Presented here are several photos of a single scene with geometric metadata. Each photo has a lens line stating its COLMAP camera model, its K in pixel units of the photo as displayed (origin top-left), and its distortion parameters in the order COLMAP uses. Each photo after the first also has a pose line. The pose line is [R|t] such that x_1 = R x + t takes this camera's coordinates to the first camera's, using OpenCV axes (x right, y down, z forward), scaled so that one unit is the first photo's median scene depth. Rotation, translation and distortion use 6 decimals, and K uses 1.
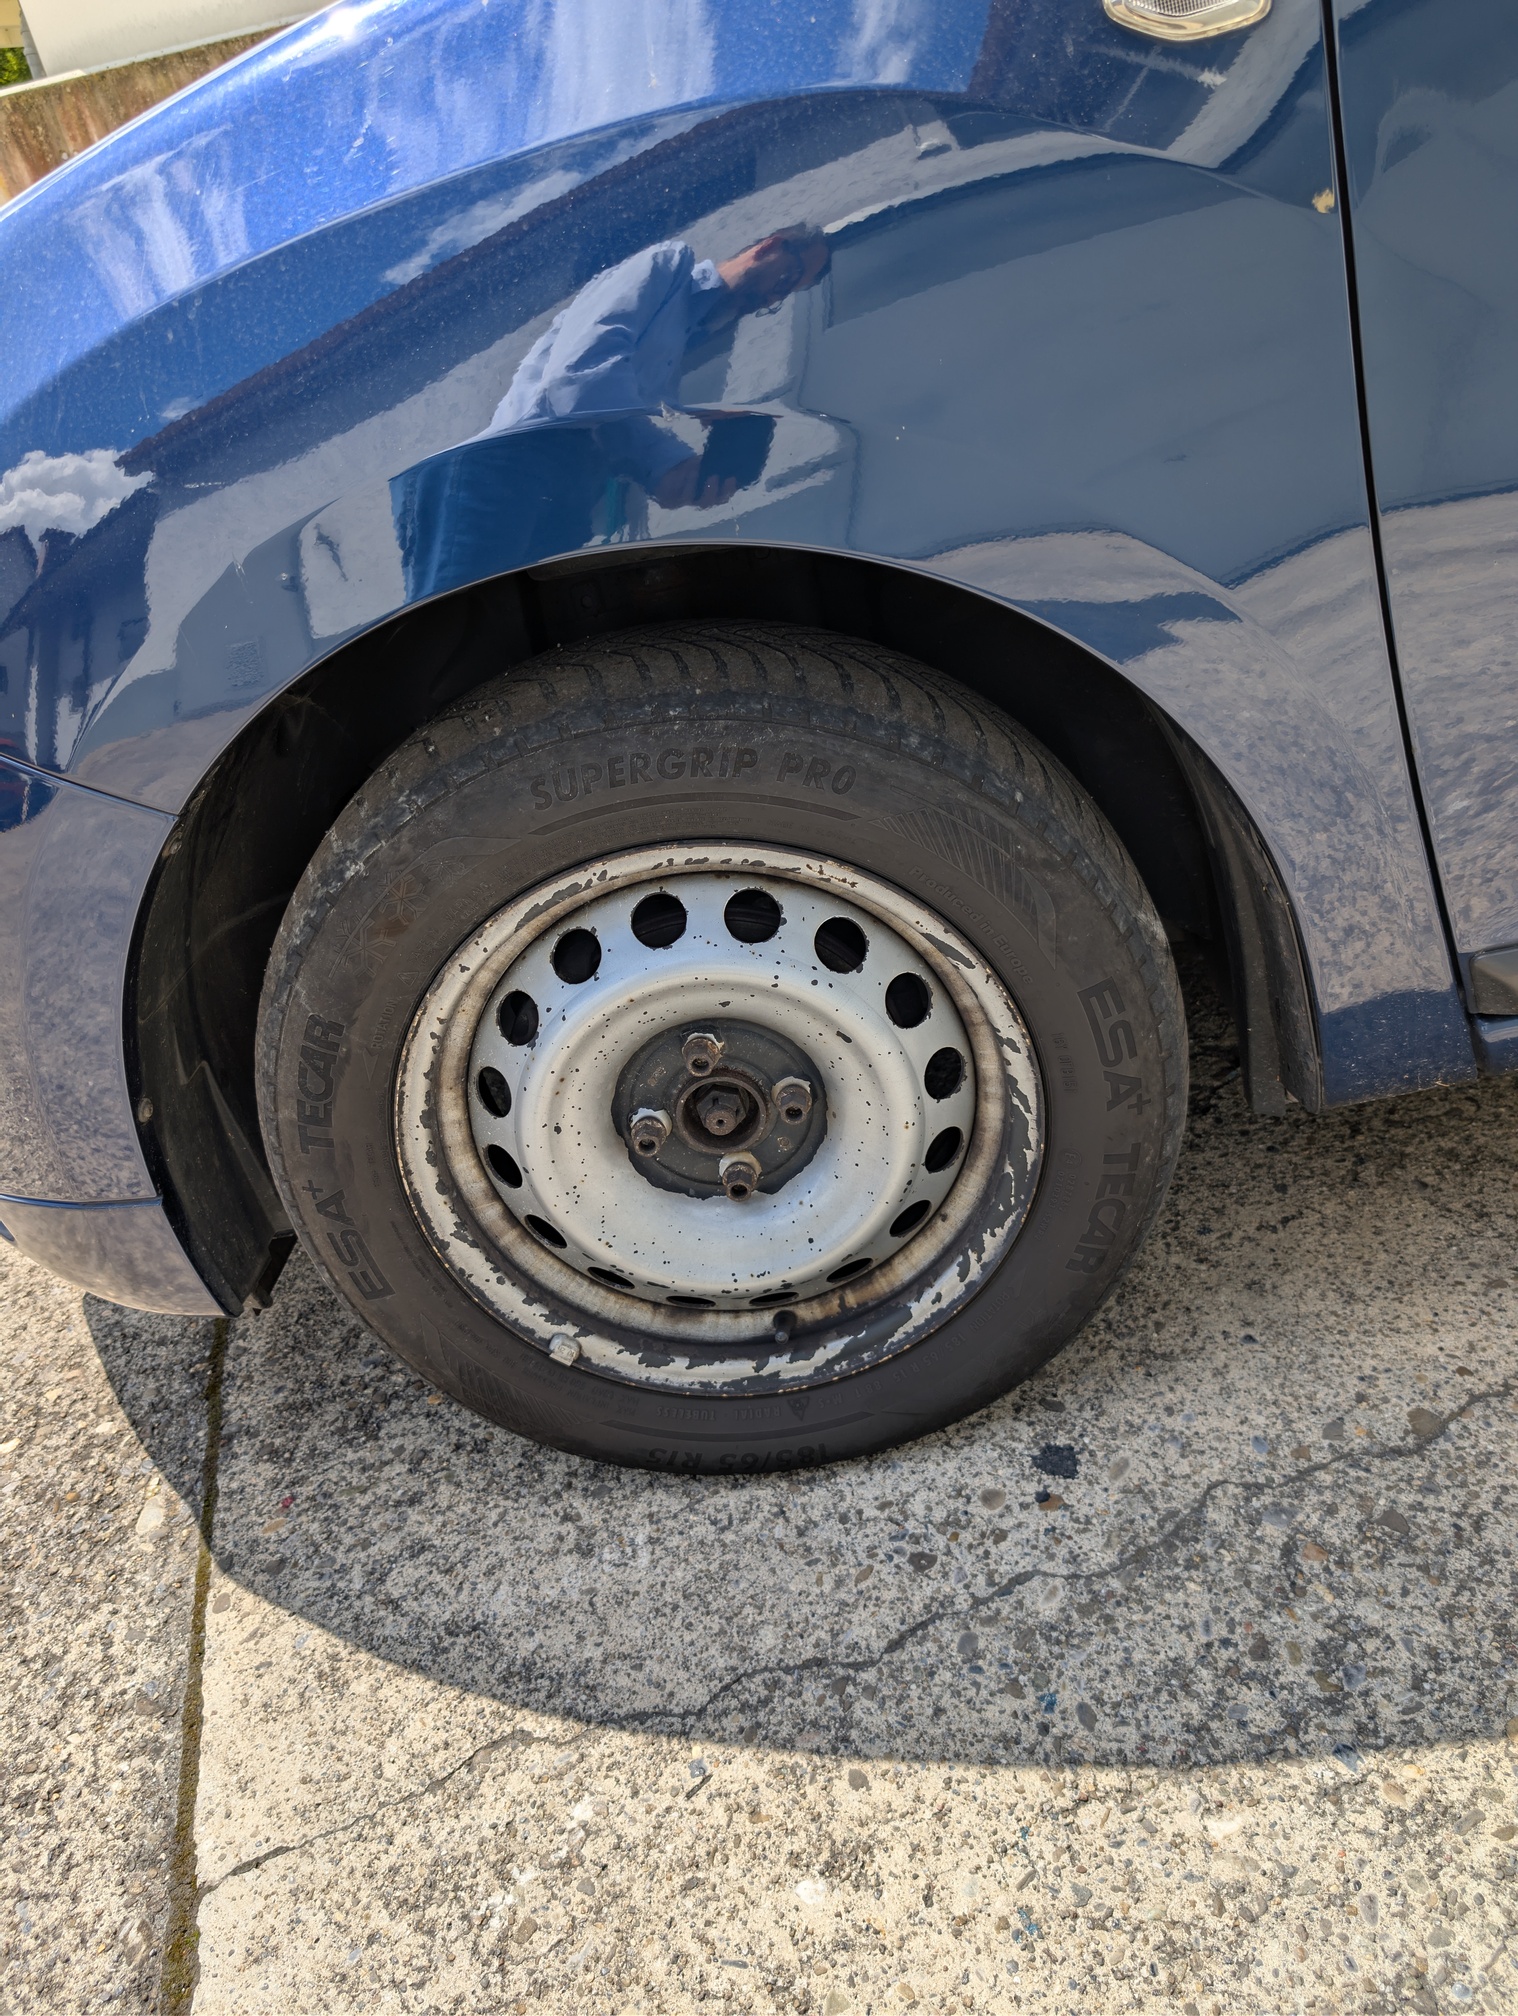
lens RADIAL K [[1454.5, 0, 756.9], [0, 1454.5, 994.3], [0, 0, 1]] dist [0.010672, -0.006983]
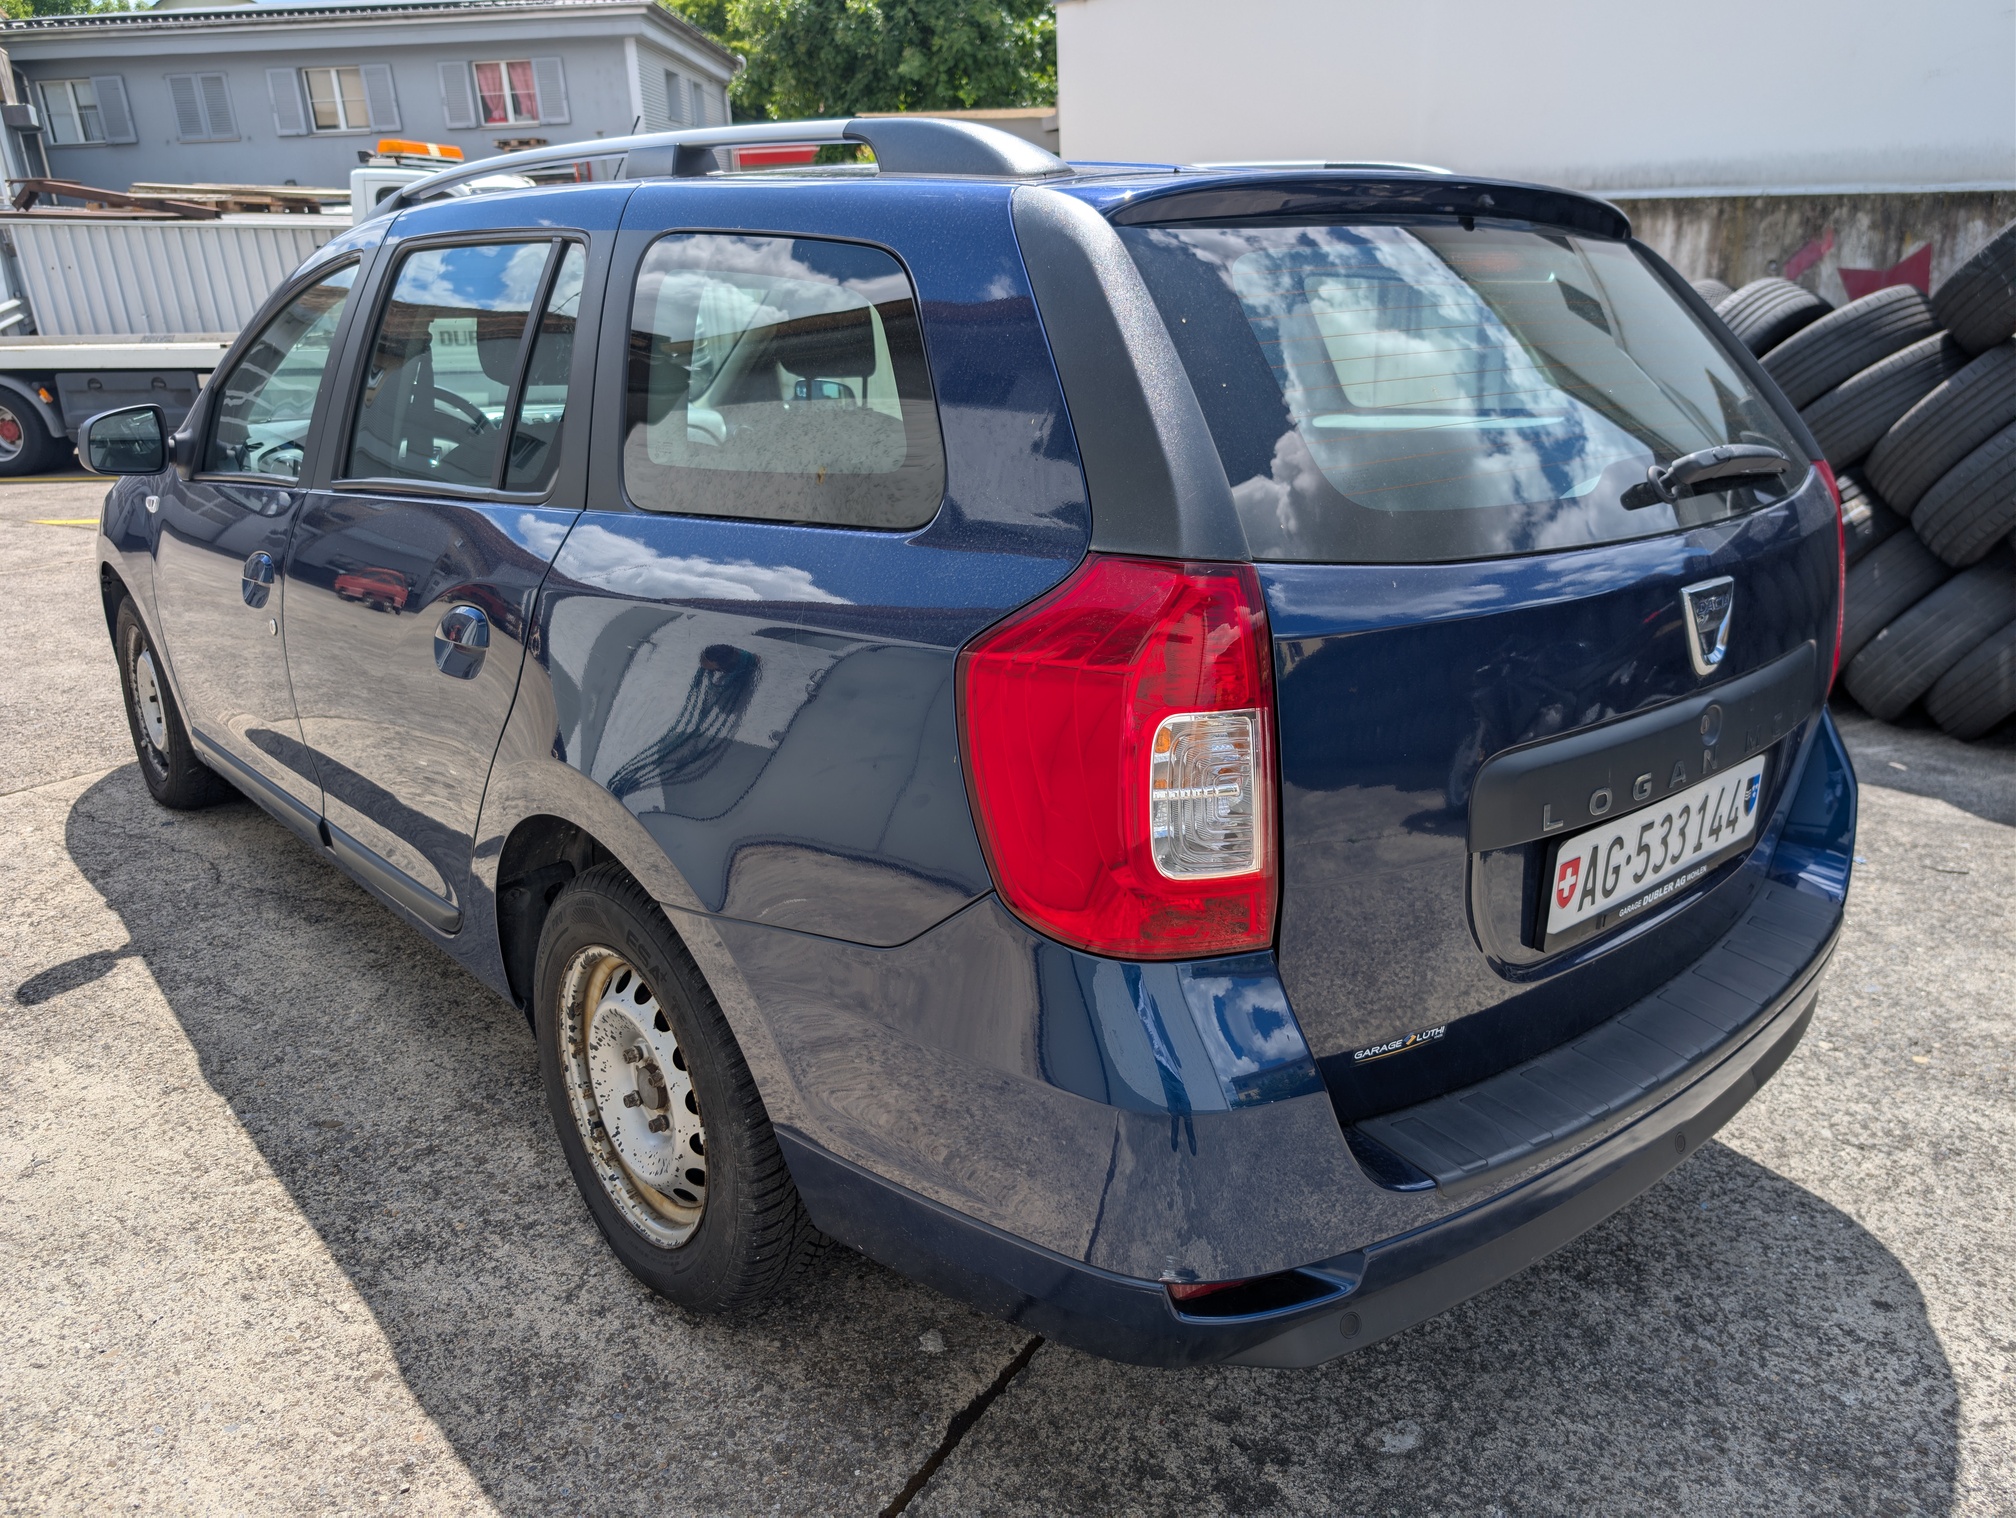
lens RADIAL K [[1454.5, 0, 987.9], [0, 1454.5, 747.7], [0, 0, 1]] dist [0.010672, -0.006983]
pose [[0.645645, 0.420227, -0.637614, 4.011686], [-0.474755, 0.874881, 0.095866, -1.255580], [0.598122, 0.240815, 0.764368, -0.677065]]
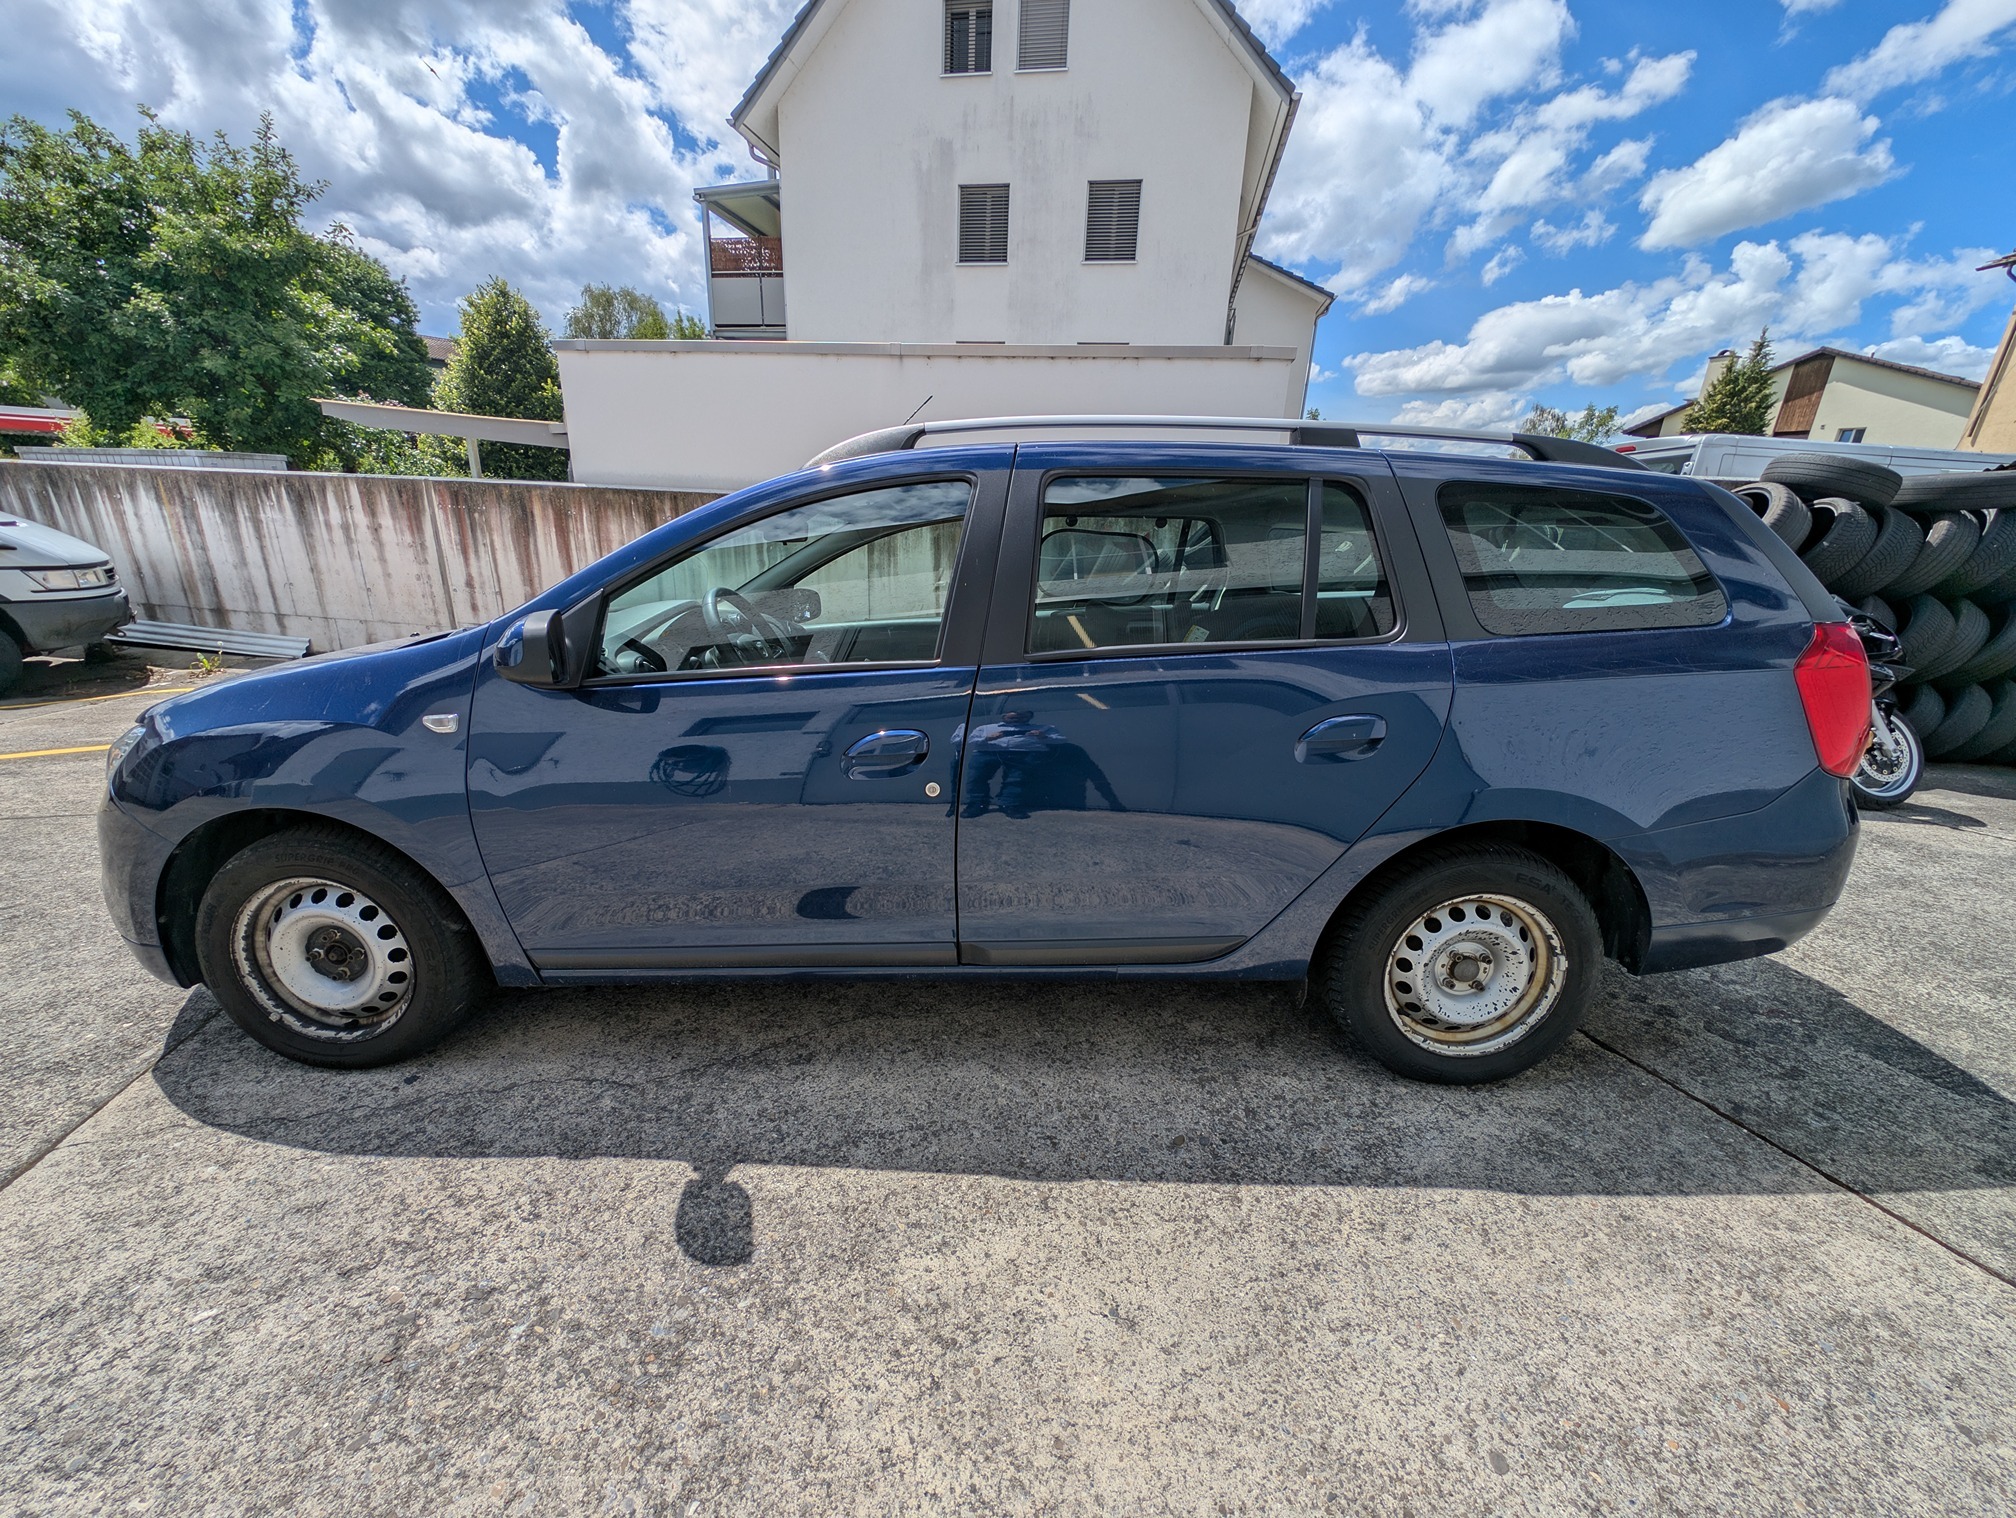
lens RADIAL K [[754.1, 0, 1016.2], [0, 754.1, 757.7], [0, 0, 1]] dist [-0.000254, 0.000096]
pose [[0.973140, 0.221447, 0.062927, 1.335396], [-0.200418, 0.949422, -0.241725, -0.254037], [-0.113274, 0.222621, 0.968302, -1.048016]]
